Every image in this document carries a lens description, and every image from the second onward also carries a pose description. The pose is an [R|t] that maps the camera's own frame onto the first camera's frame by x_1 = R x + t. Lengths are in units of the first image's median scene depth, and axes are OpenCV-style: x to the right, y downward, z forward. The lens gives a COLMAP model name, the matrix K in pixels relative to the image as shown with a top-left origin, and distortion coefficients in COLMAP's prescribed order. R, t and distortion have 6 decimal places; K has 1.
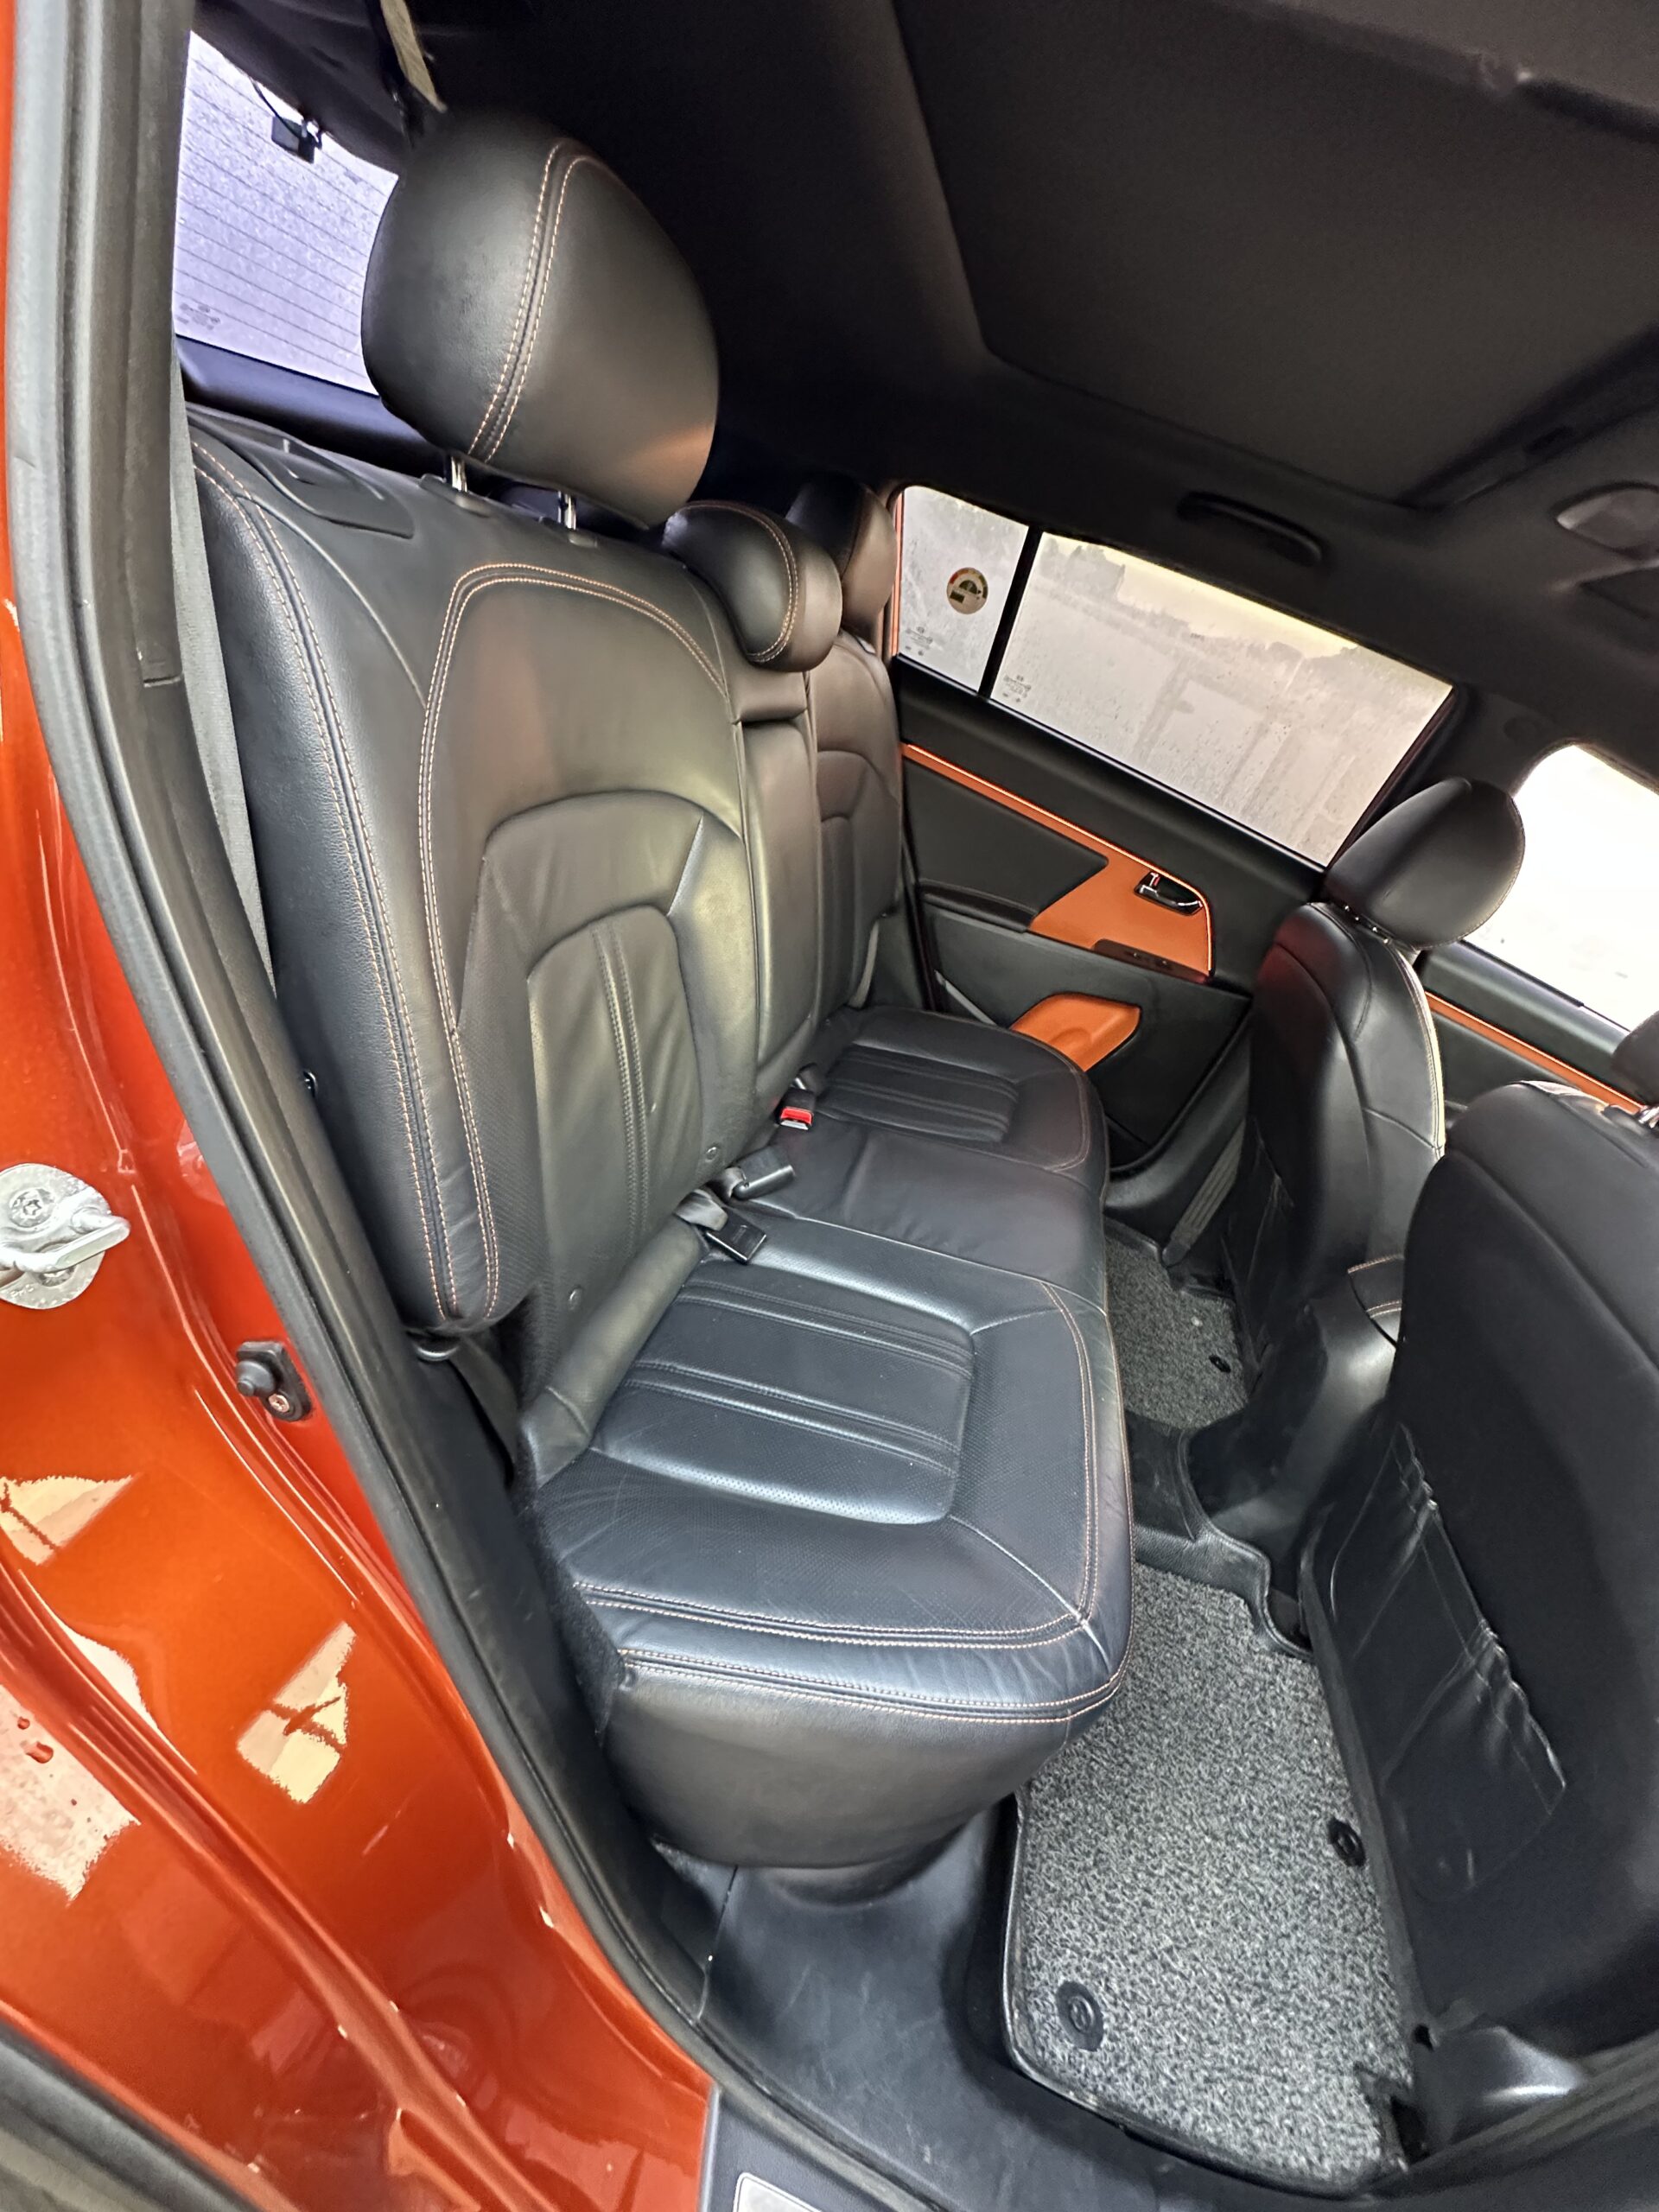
lens RADIAL K [[889.3, 0, 839.1], [0, 889.3, 1114.2], [0, 0, 1]] dist [-0.004448, 0.000565]
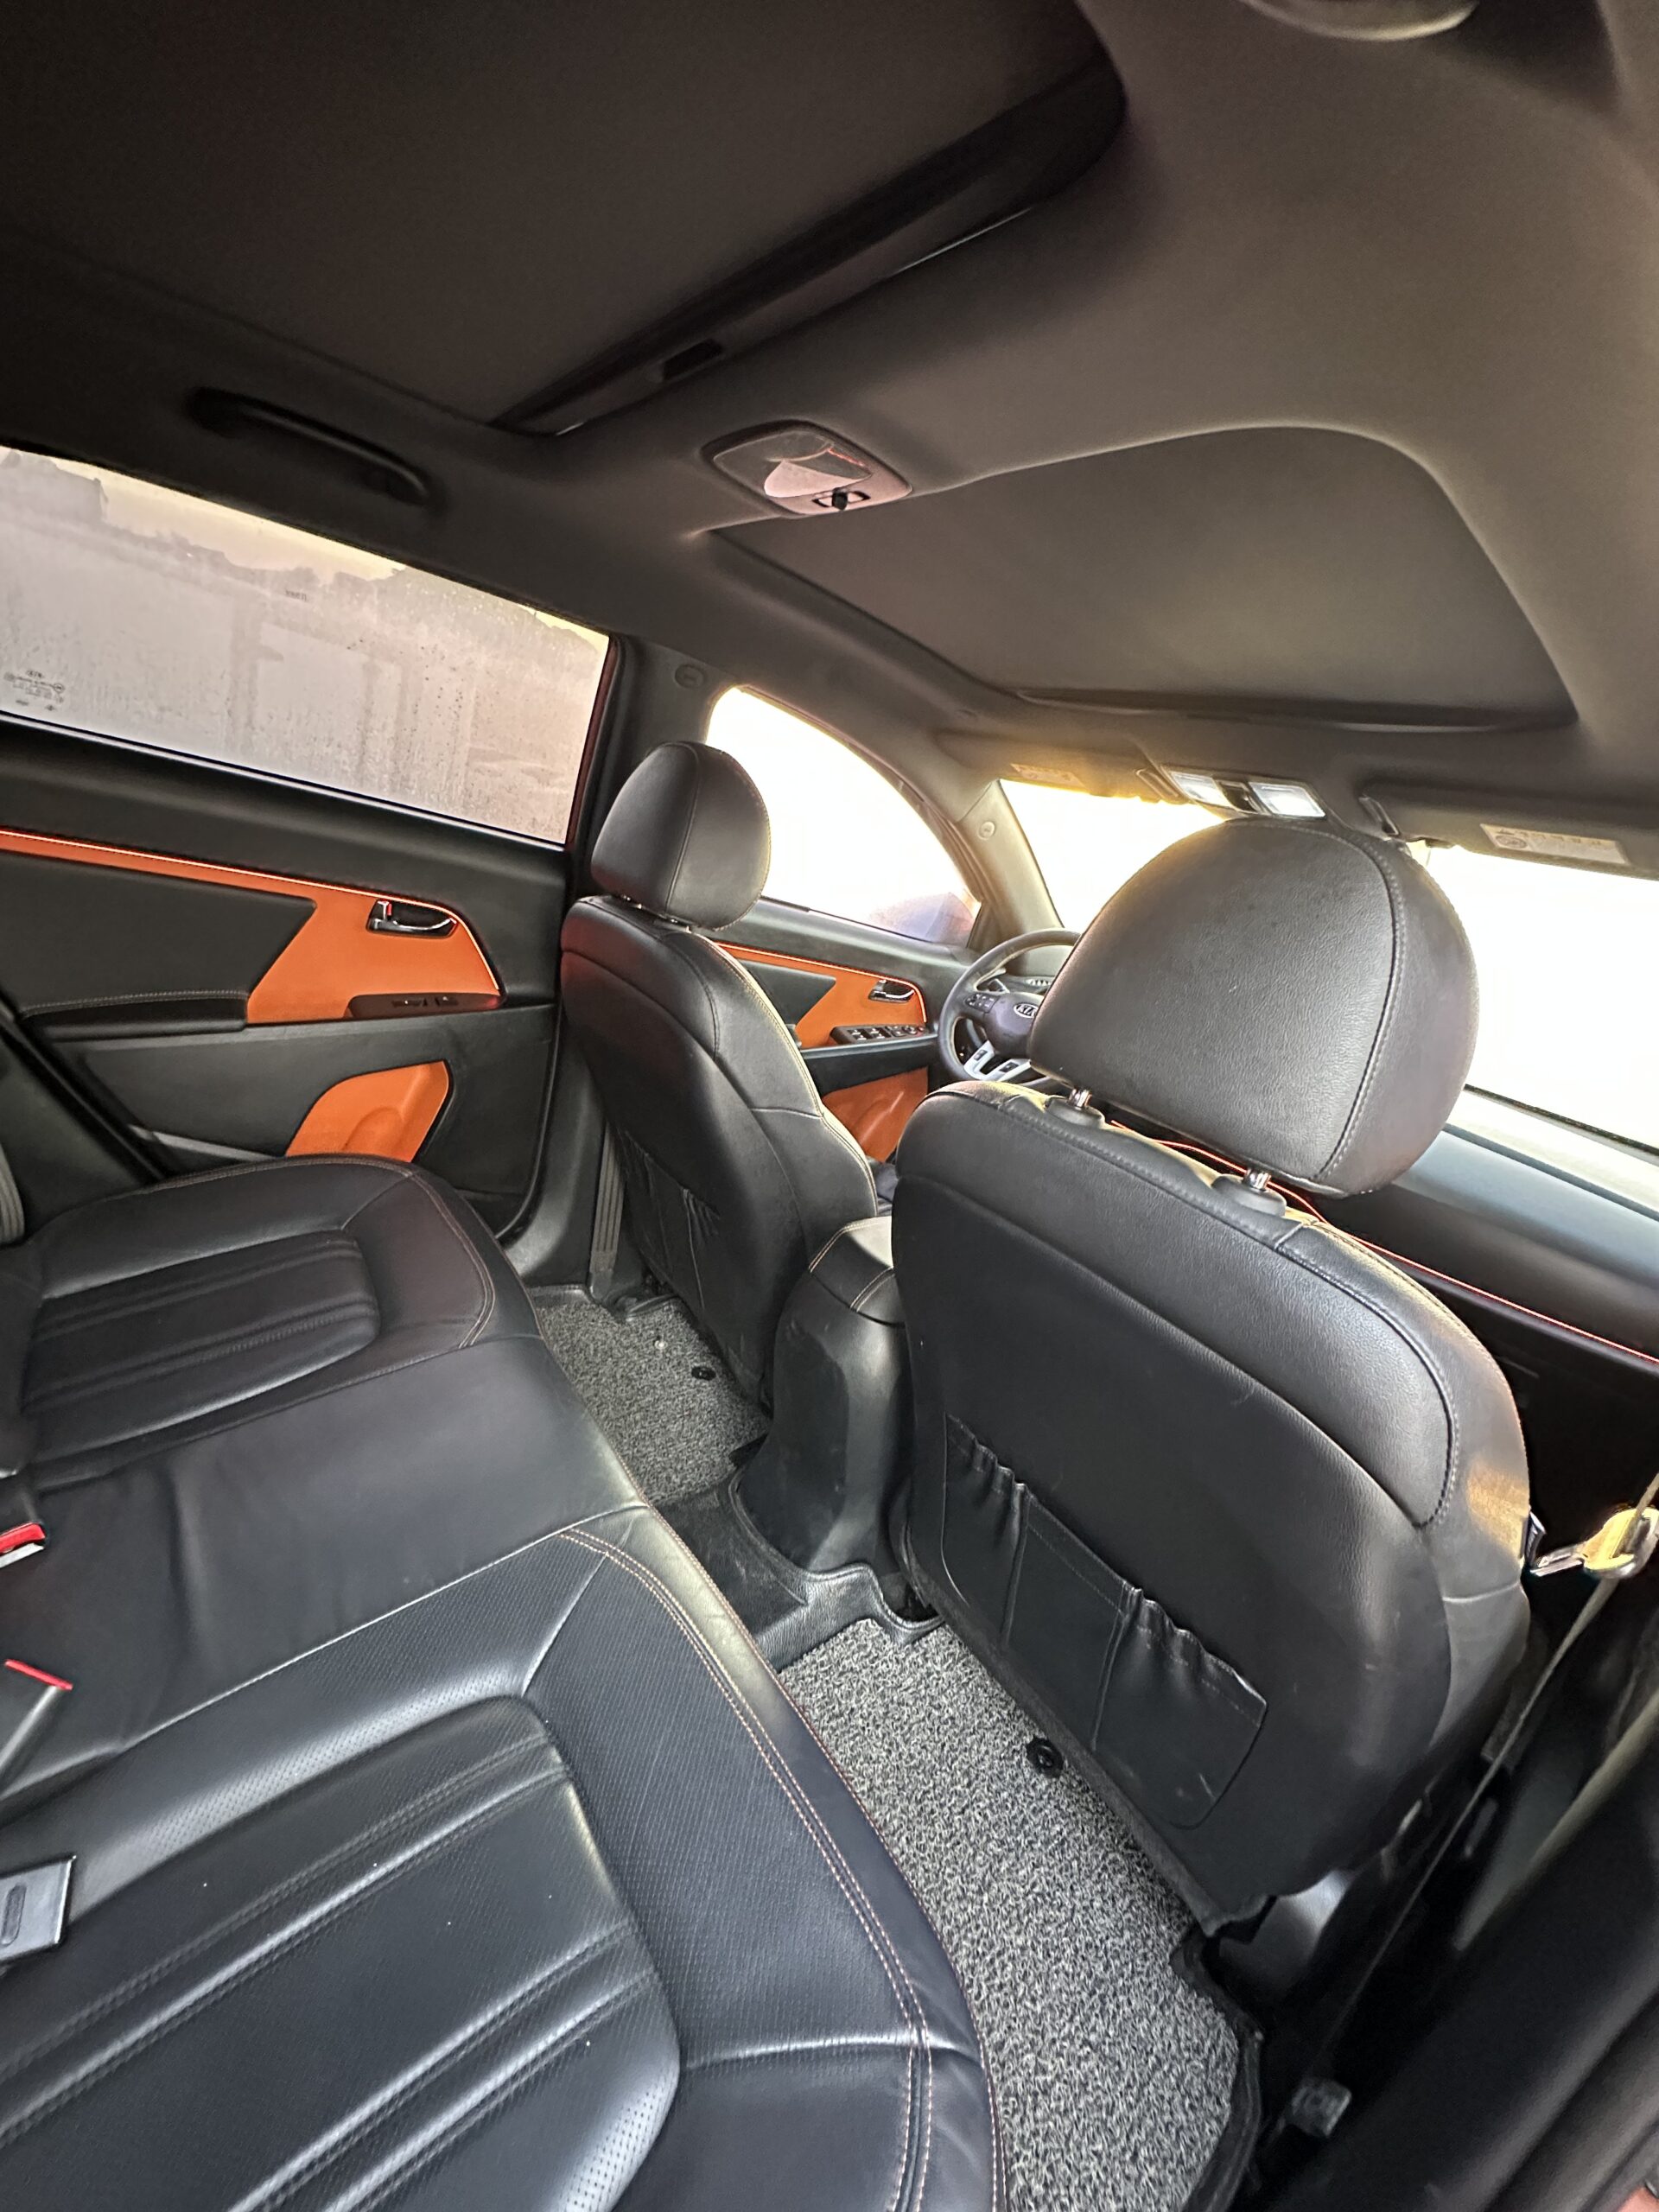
lens RADIAL K [[889.3, 0, 839.1], [0, 889.3, 1114.2], [0, 0, 1]] dist [-0.004448, 0.000565]
pose [[0.645523, -0.424577, 0.634850, 0.036754], [0.382443, 0.899210, 0.212505, -0.115496], [-0.661088, 0.105617, 0.742837, 0.168890]]
